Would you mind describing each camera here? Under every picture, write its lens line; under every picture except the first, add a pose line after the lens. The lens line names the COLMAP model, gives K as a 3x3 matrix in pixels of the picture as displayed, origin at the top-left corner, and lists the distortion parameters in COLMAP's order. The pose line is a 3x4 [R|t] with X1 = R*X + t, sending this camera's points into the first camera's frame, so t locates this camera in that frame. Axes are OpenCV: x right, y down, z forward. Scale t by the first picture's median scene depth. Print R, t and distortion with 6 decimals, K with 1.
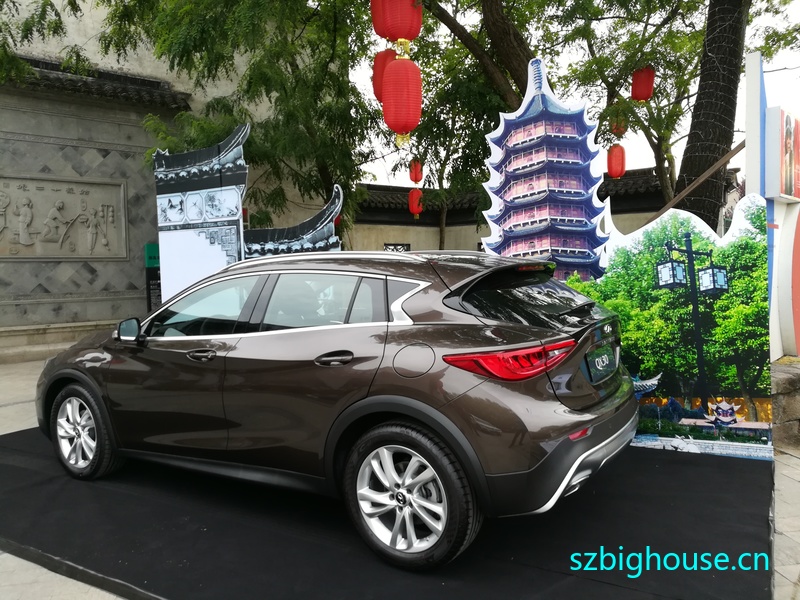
lens RADIAL K [[603.8, 0, 400.0], [0, 603.8, 300.0], [0, 0, 1]] dist [0.081430, -0.000912]
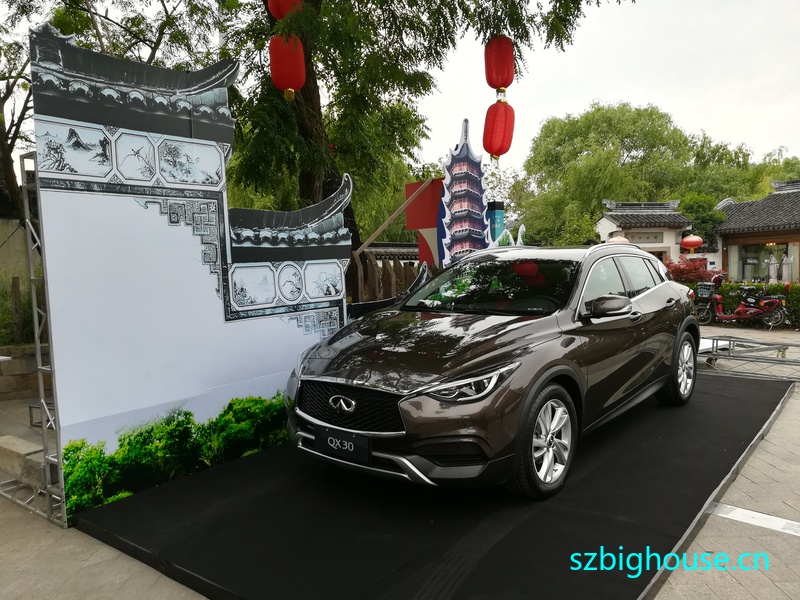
lens RADIAL K [[603.8, 0, 400.0], [0, 603.8, 300.0], [0, 0, 1]] dist [0.081430, -0.000912]
pose [[0.161555, -0.045521, 0.985813, -0.953707], [0.076282, 0.996523, 0.033514, -0.017329], [-0.983911, 0.069785, 0.164466, 0.713712]]
